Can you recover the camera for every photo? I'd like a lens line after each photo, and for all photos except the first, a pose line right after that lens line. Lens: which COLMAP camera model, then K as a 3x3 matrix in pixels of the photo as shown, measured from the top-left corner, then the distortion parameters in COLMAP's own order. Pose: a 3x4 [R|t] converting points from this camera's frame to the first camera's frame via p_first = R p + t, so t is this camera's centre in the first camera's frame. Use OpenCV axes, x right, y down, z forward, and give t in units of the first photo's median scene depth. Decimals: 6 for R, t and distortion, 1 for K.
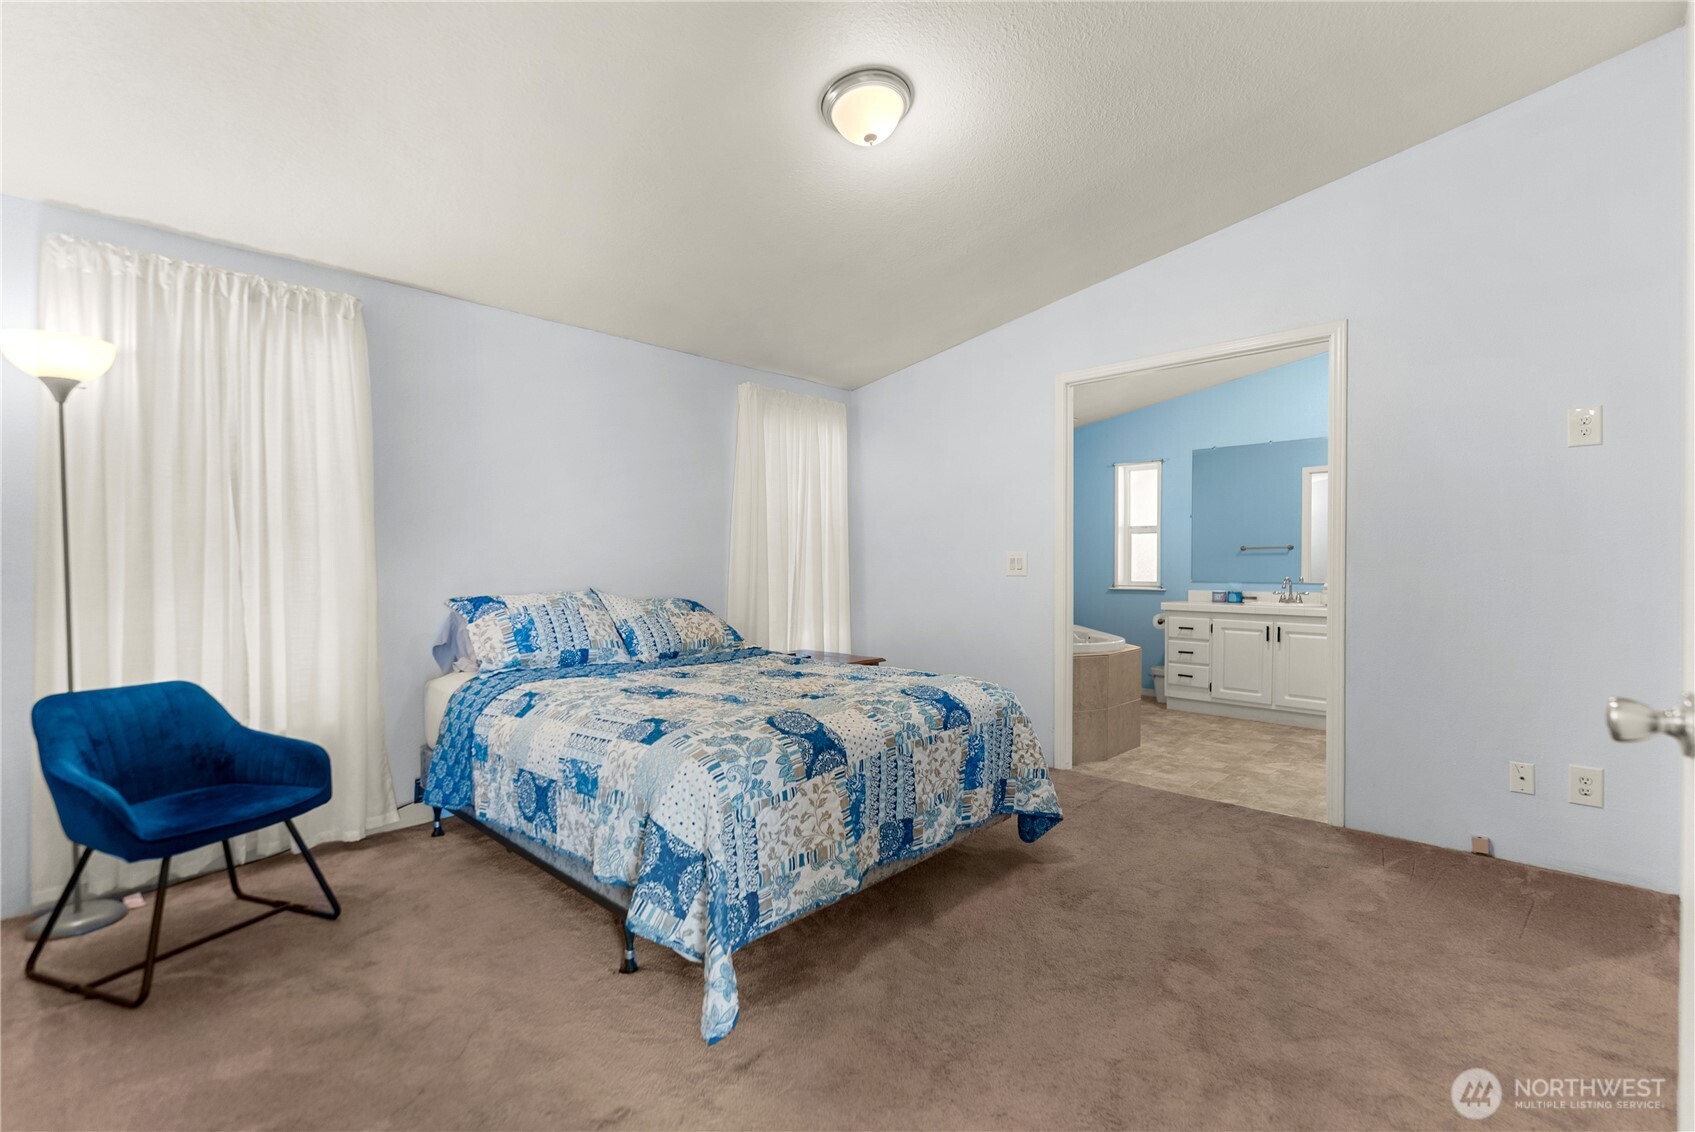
lens RADIAL K [[760.9, 0, 847.5], [0, 760.9, 566.0], [0, 0, 1]] dist [-0.000790, -0.000054]
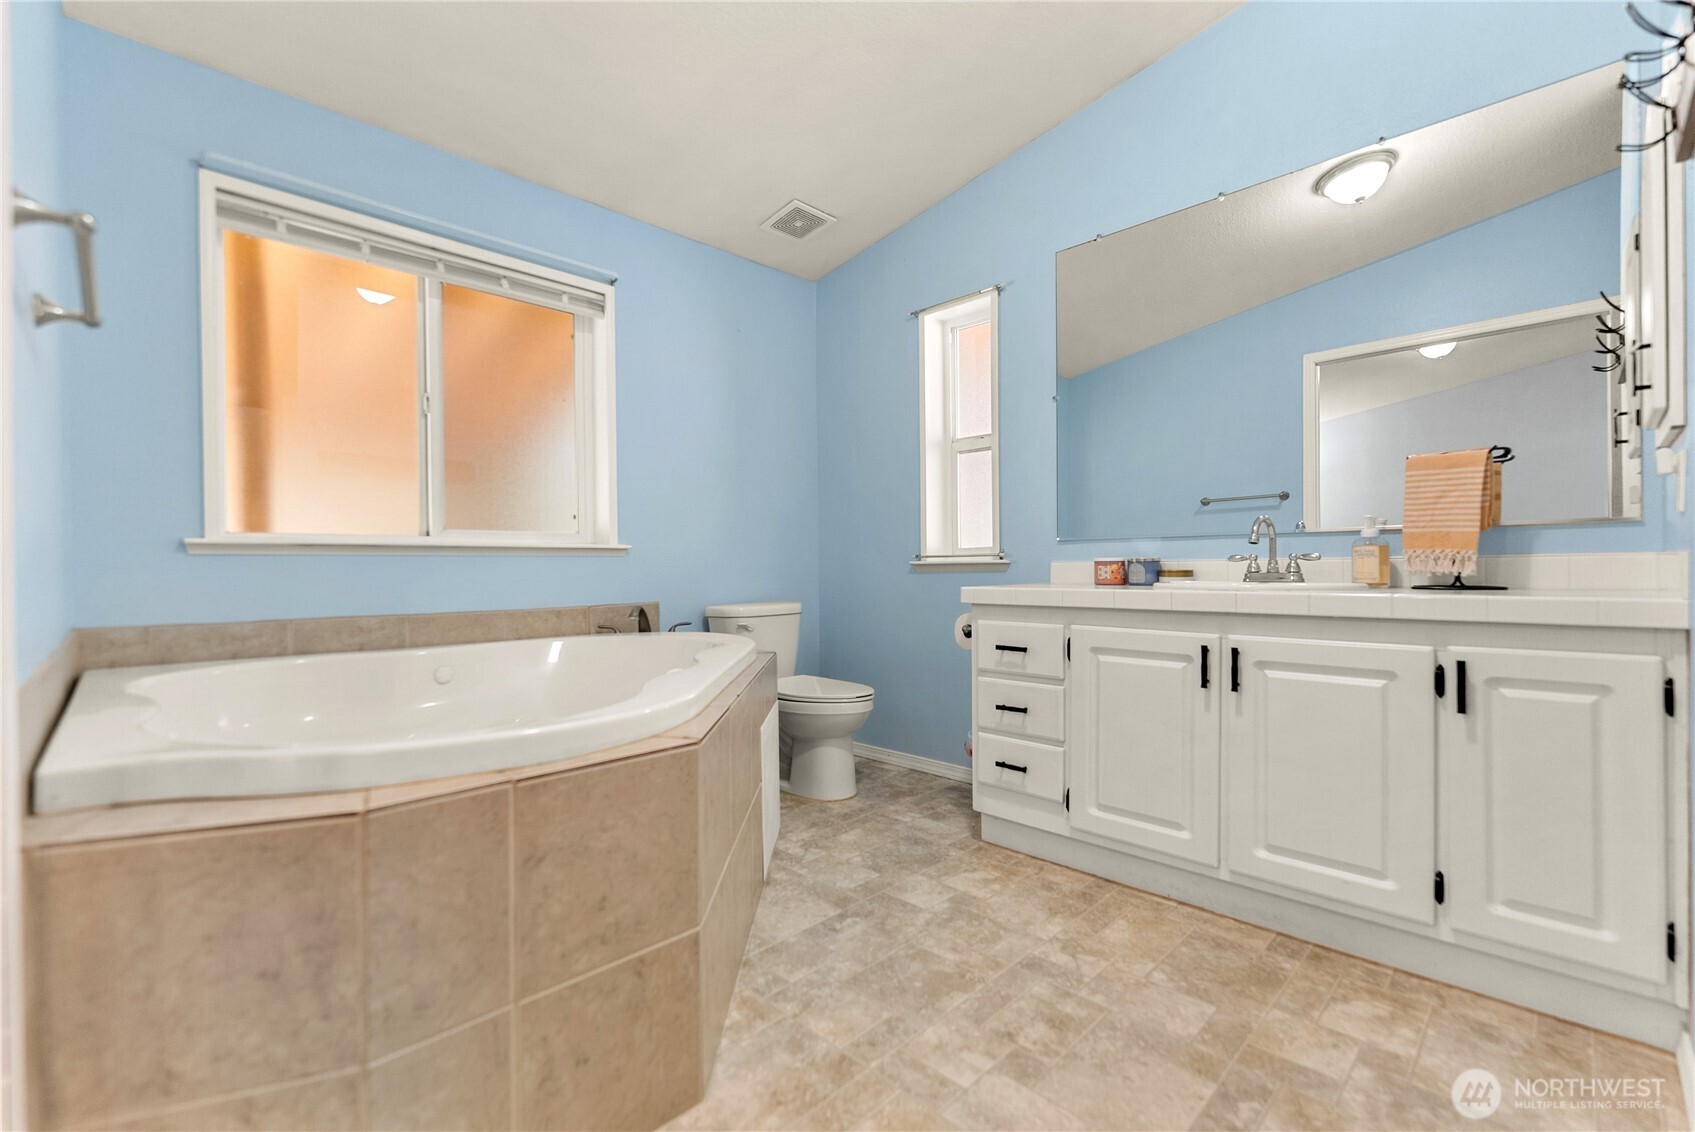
lens RADIAL K [[733.7, 0, 847.9], [0, 733.7, 566.3], [0, 0, 1]] dist [0.000790, 0.000135]
pose [[0.999688, -0.013196, -0.021212, 0.545107], [0.013132, 0.999909, -0.003141, 0.056761], [0.021252, 0.002861, 0.999770, 0.905002]]
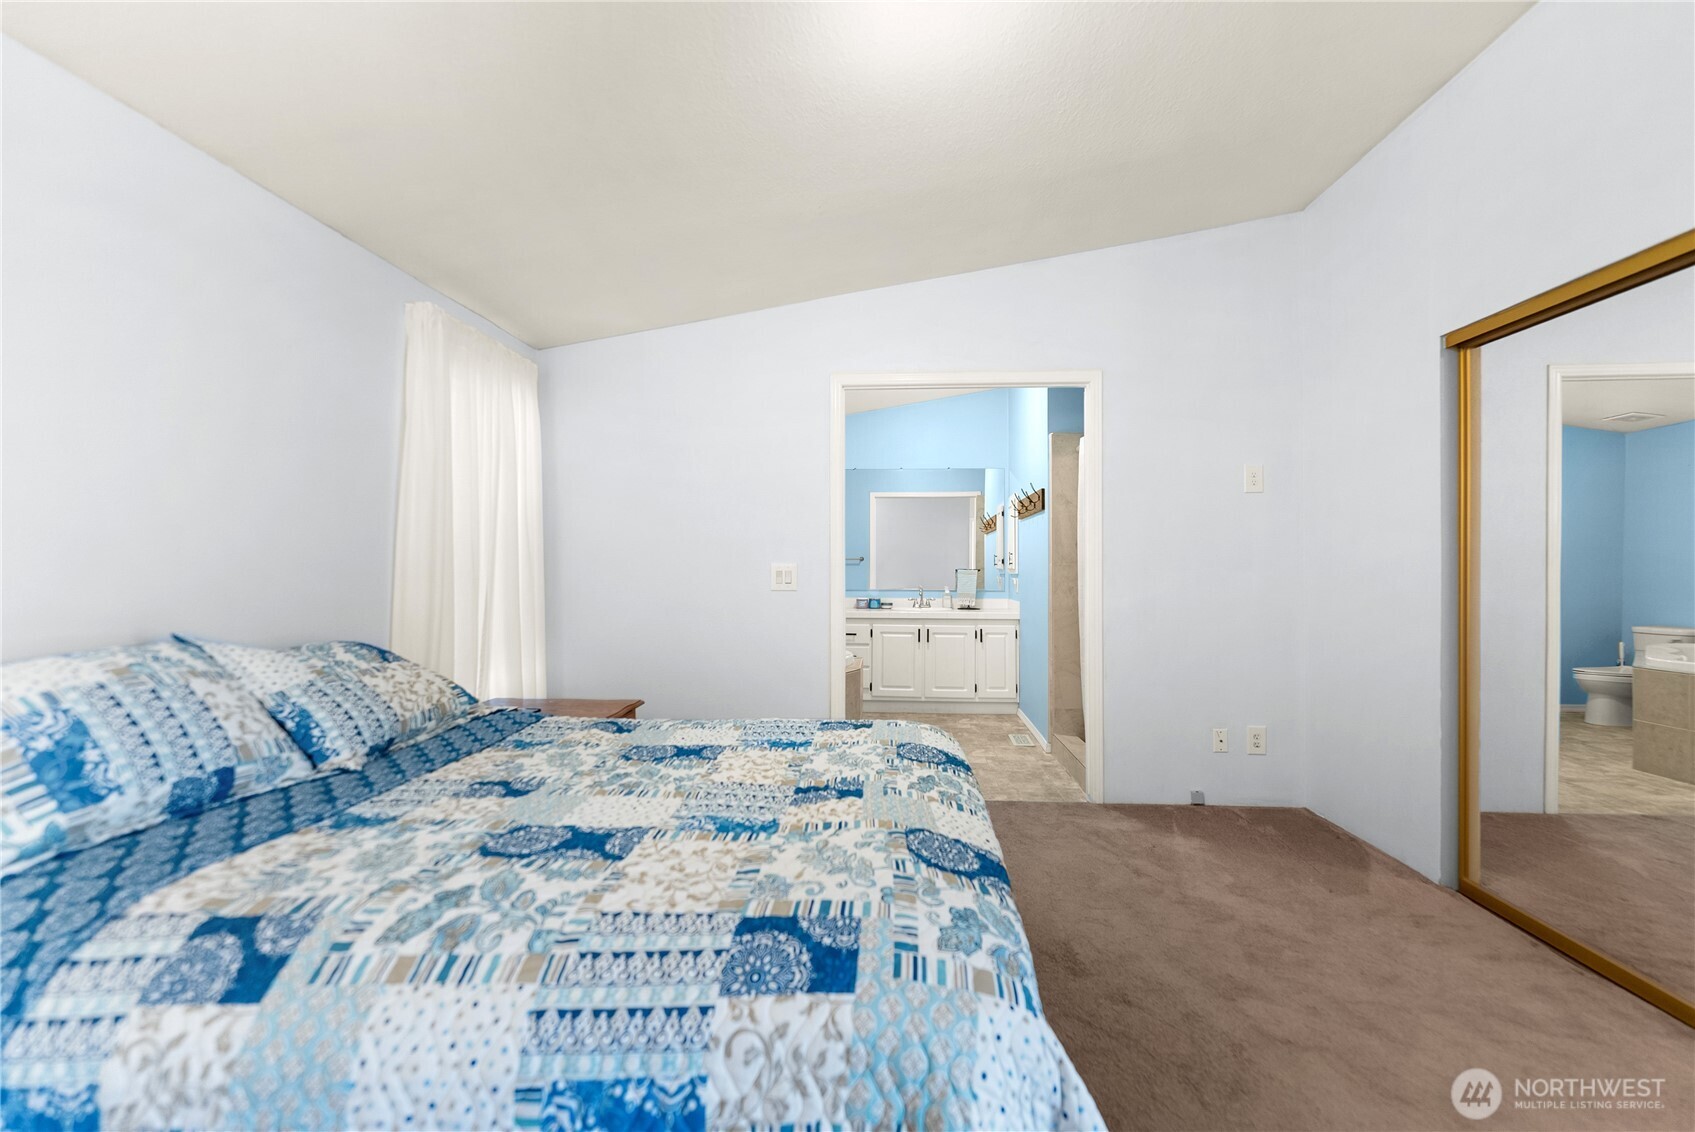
lens RADIAL K [[703.2, 0, 854.1], [0, 703.2, 567.7], [0, 0, 1]] dist [-0.001738, -0.000430]
pose [[0.760963, 0.002900, 0.648789, -0.287817], [-0.000662, 0.999993, -0.003692, -0.012289], [-0.648795, 0.002380, 0.760959, 0.359169]]
